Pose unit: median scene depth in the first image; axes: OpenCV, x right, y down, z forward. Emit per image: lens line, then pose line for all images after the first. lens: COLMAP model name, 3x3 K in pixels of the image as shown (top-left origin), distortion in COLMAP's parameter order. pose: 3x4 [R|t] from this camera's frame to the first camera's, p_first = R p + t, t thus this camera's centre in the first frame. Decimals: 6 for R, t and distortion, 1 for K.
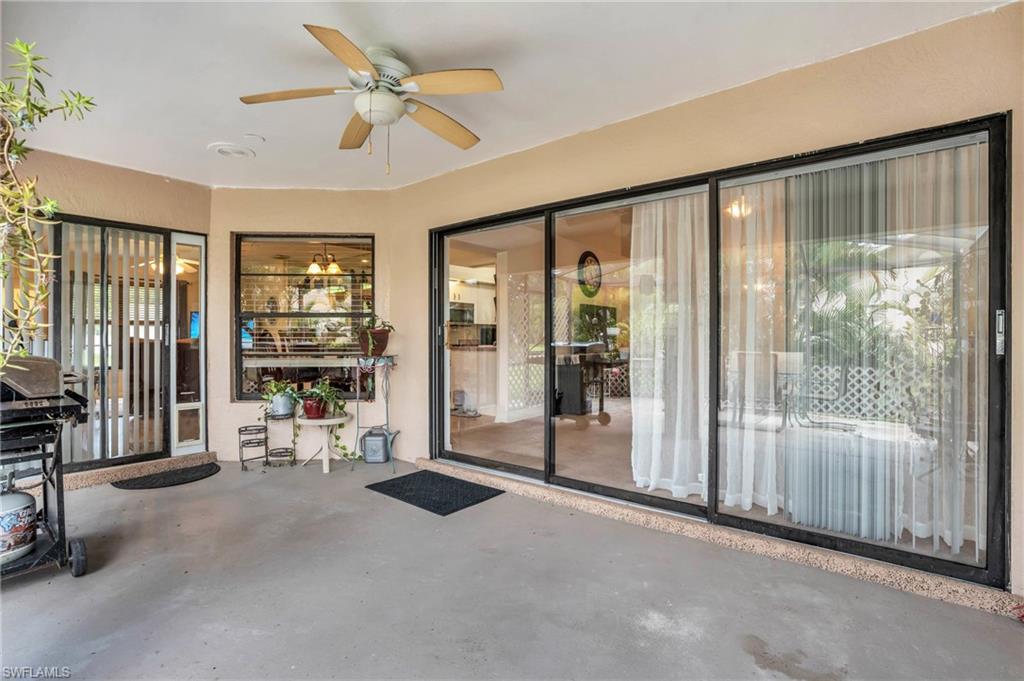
lens RADIAL K [[478.8, 0, 512.0], [0, 478.8, 340.5], [0, 0, 1]] dist [-0.044901, 0.015795]
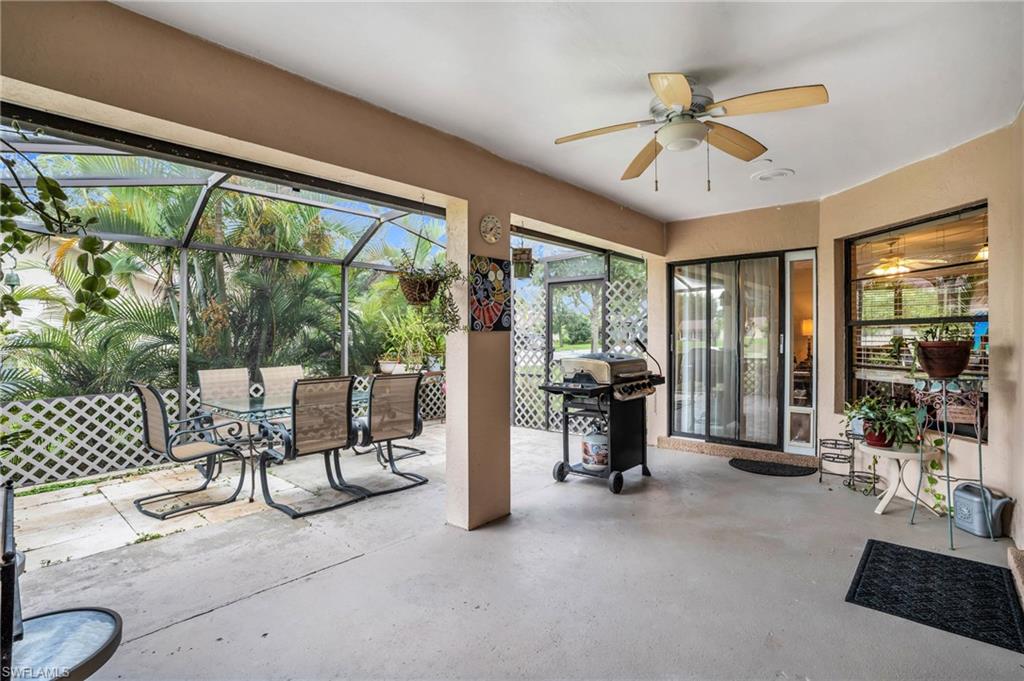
lens RADIAL K [[478.8, 0, 512.0], [0, 478.8, 340.5], [0, 0, 1]] dist [-0.044901, 0.015795]
pose [[-0.015188, 0.005807, -0.999868, 0.420695], [-0.004528, 0.999972, 0.005876, -0.023997], [0.999874, 0.004617, -0.015161, 0.363026]]
